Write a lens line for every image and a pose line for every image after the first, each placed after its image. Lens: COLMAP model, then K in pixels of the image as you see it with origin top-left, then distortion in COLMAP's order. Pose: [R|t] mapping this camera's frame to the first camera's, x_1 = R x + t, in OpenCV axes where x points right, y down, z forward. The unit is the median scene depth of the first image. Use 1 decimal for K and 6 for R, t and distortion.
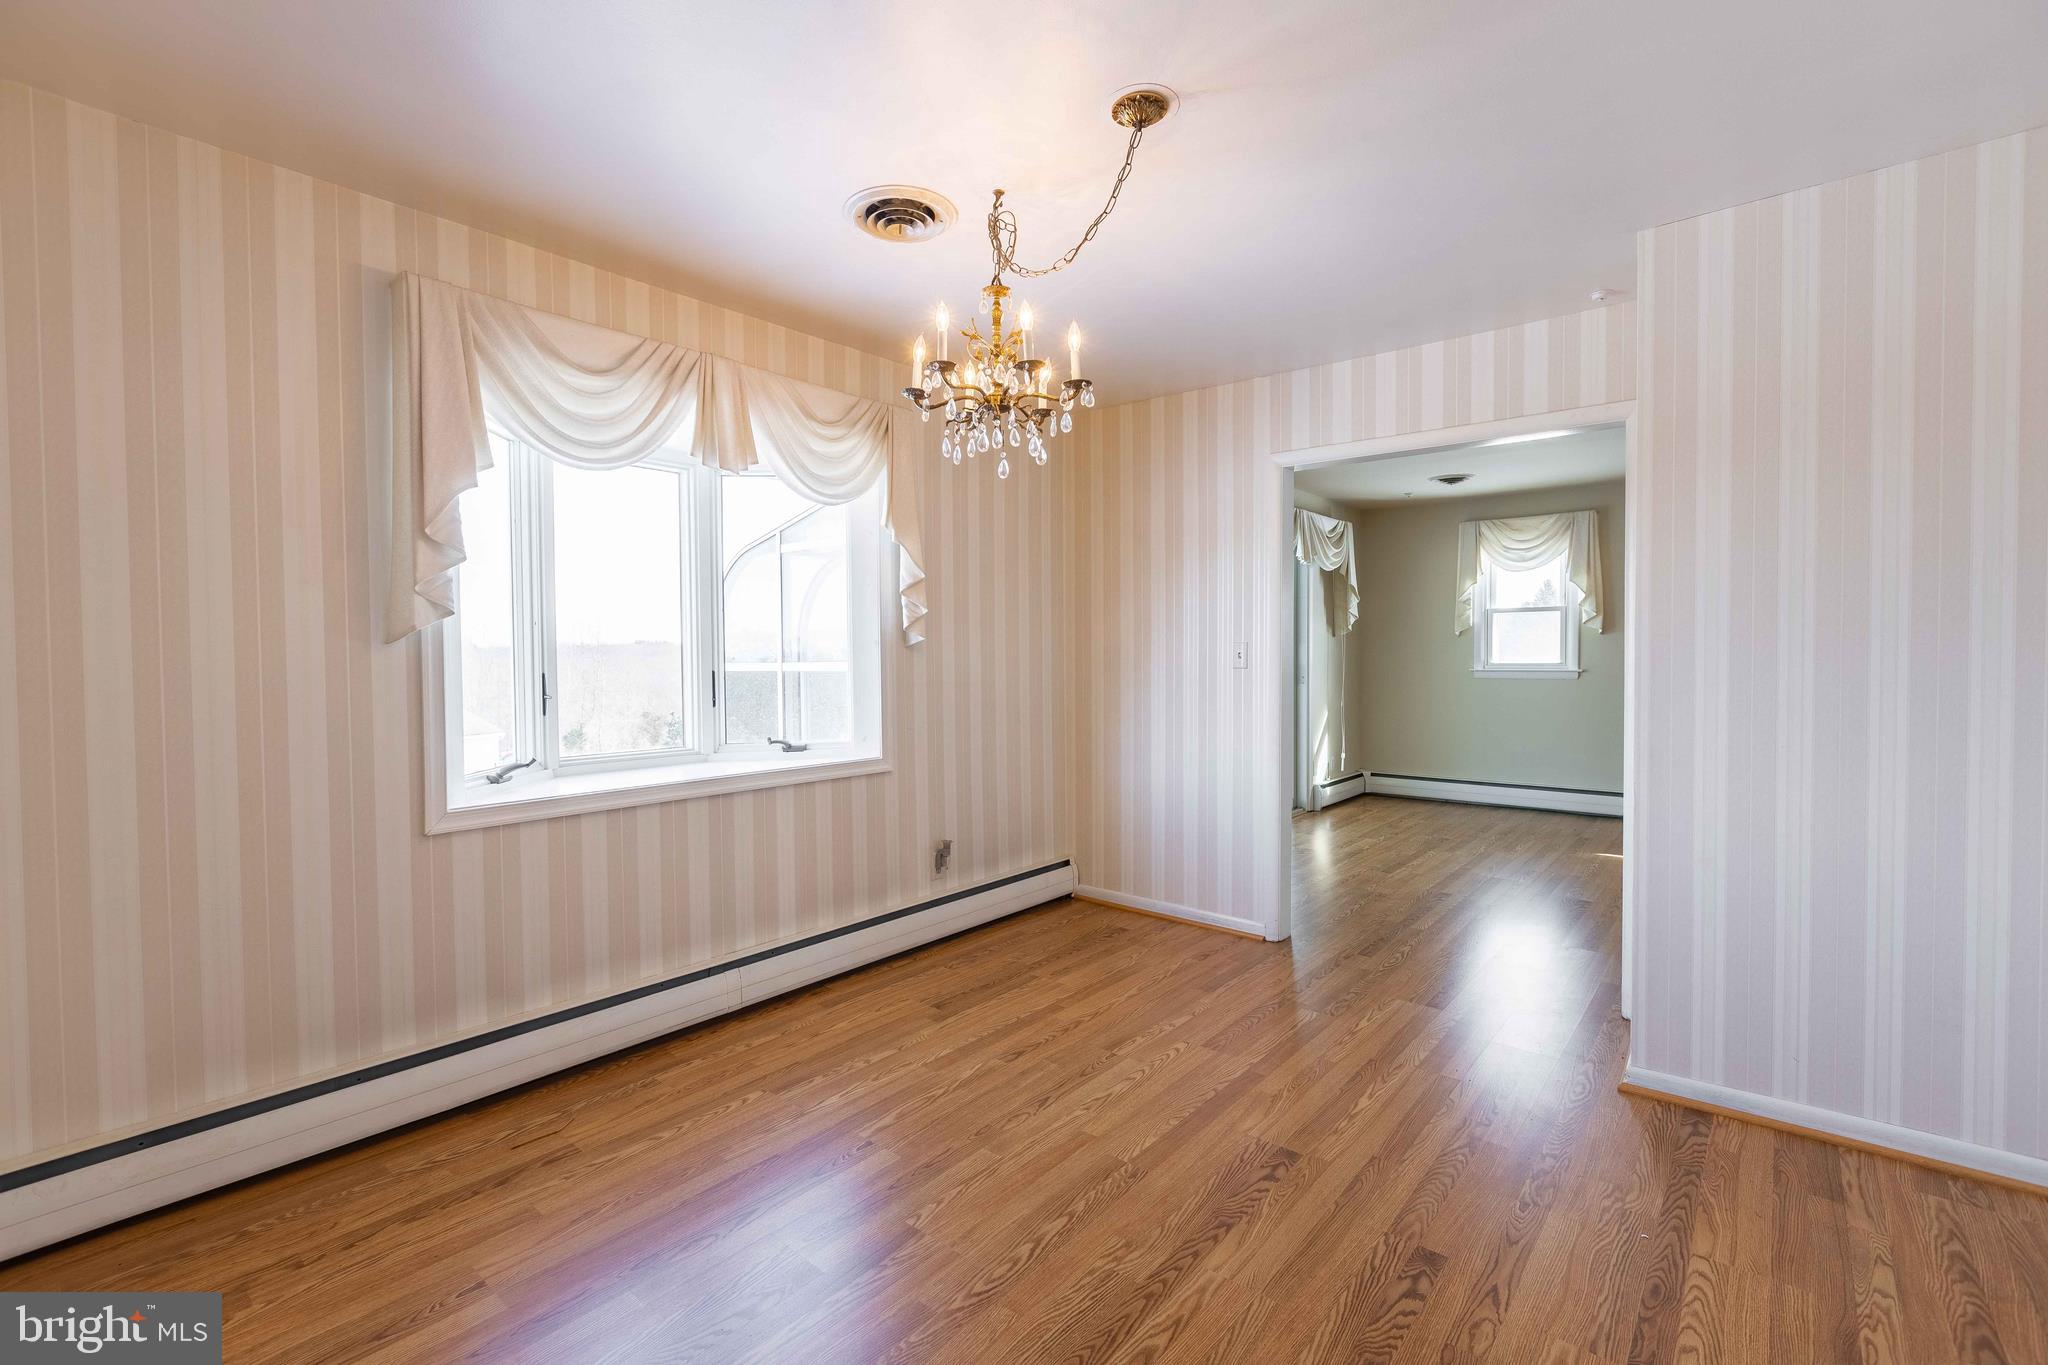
lens RADIAL K [[897.8, 0, 1019.4], [0, 897.8, 675.7], [0, 0, 1]] dist [-0.003302, -0.000430]
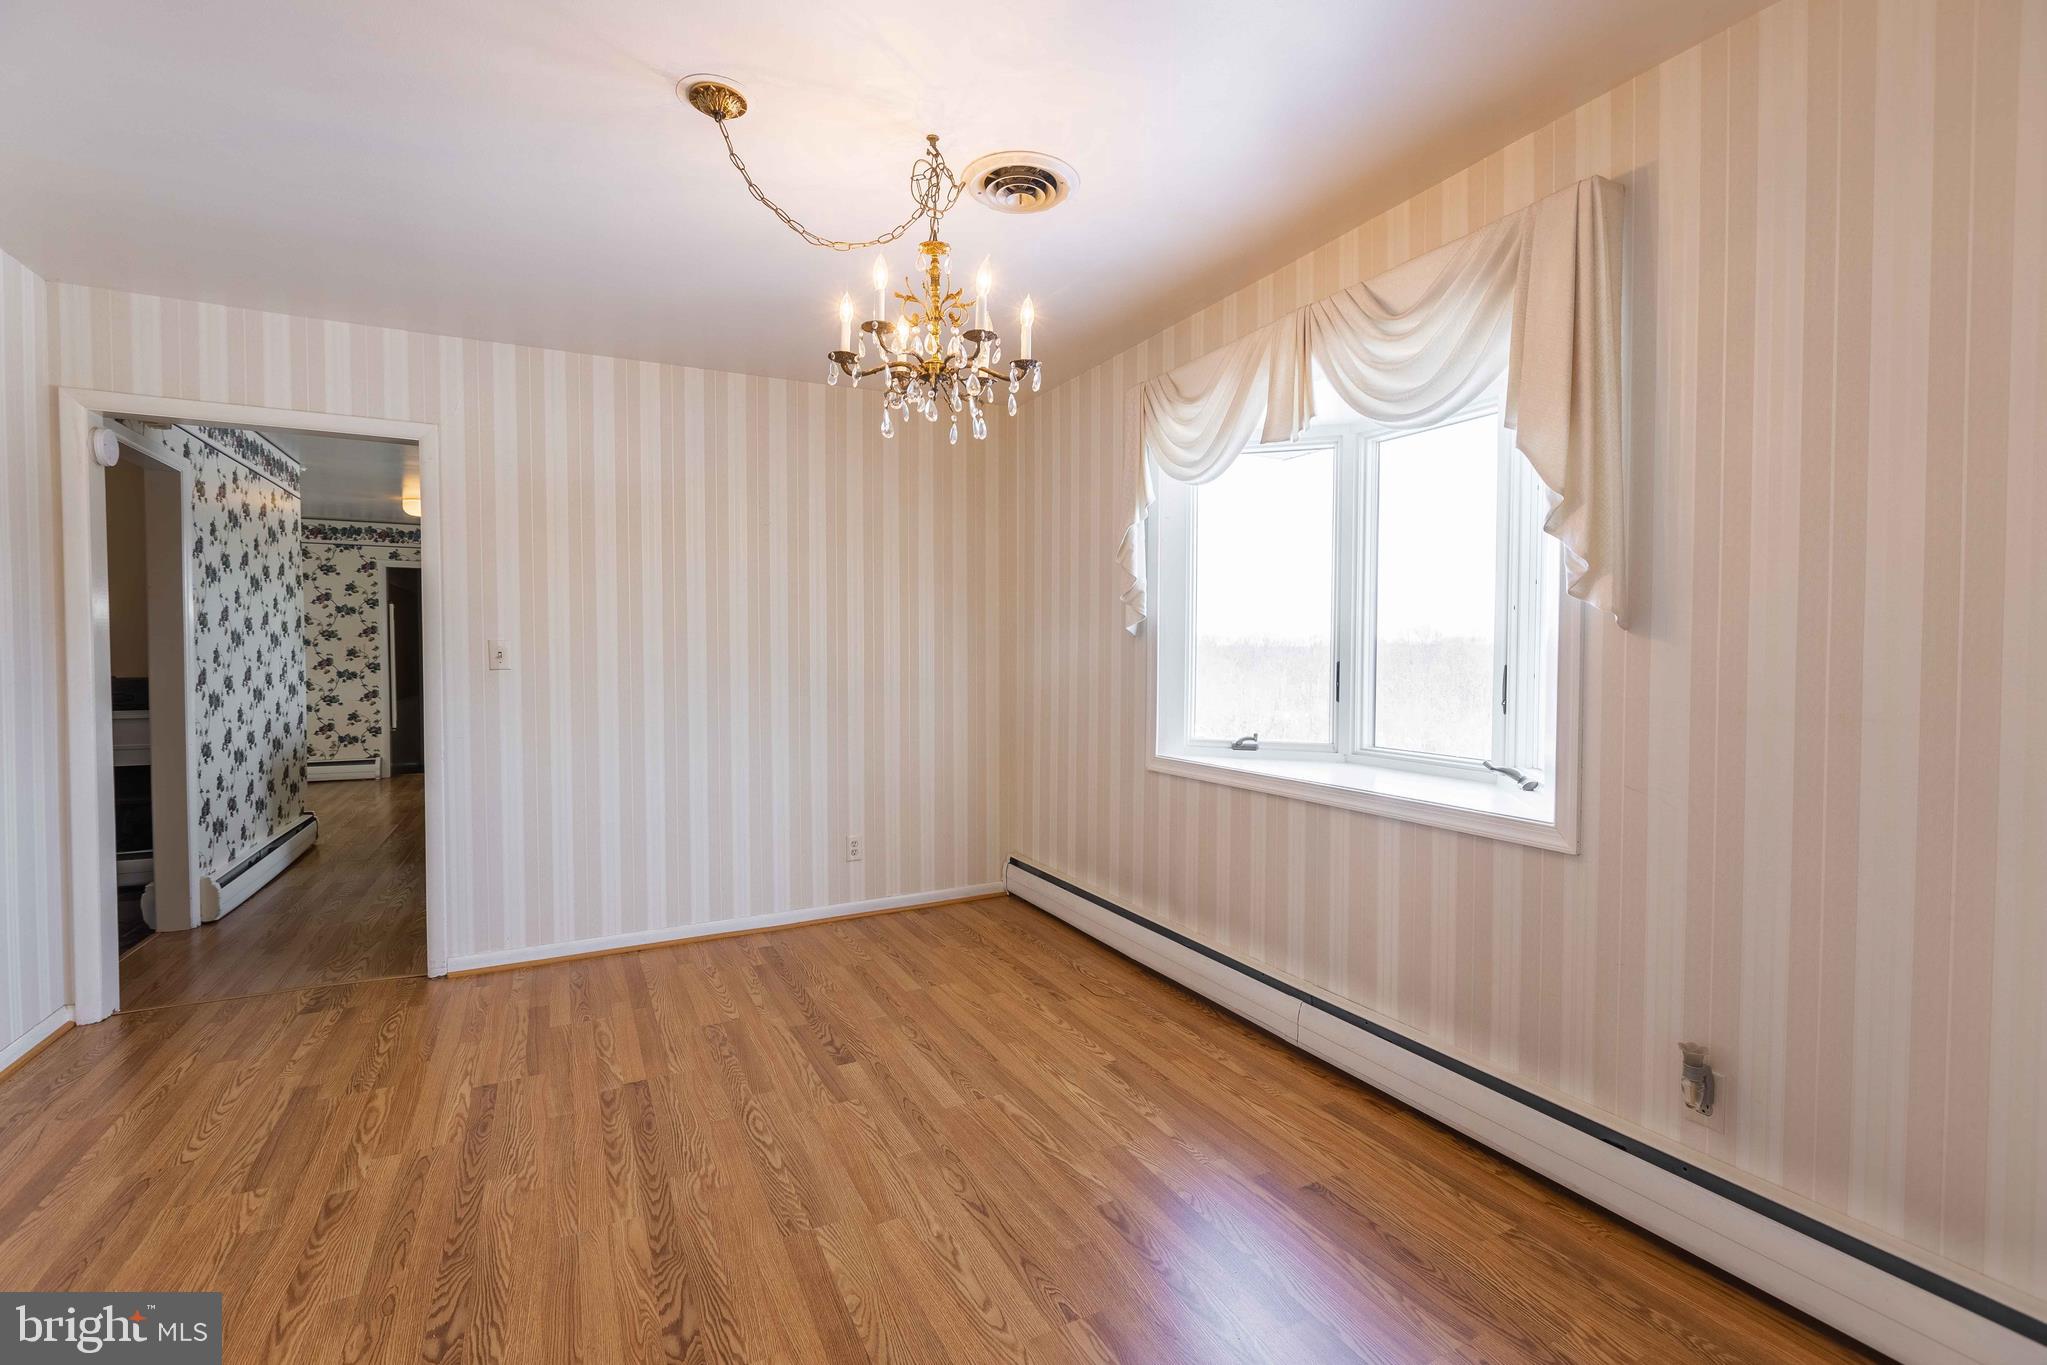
lens RADIAL K [[897.3, 0, 1018.9], [0, 897.3, 675.7], [0, 0, 1]] dist [-0.003302, -0.000430]
pose [[-0.380793, 0.035975, -0.923960, 0.762107], [-0.017923, 0.998768, 0.046274, -0.036560], [0.924487, 0.034181, -0.379679, 1.373753]]
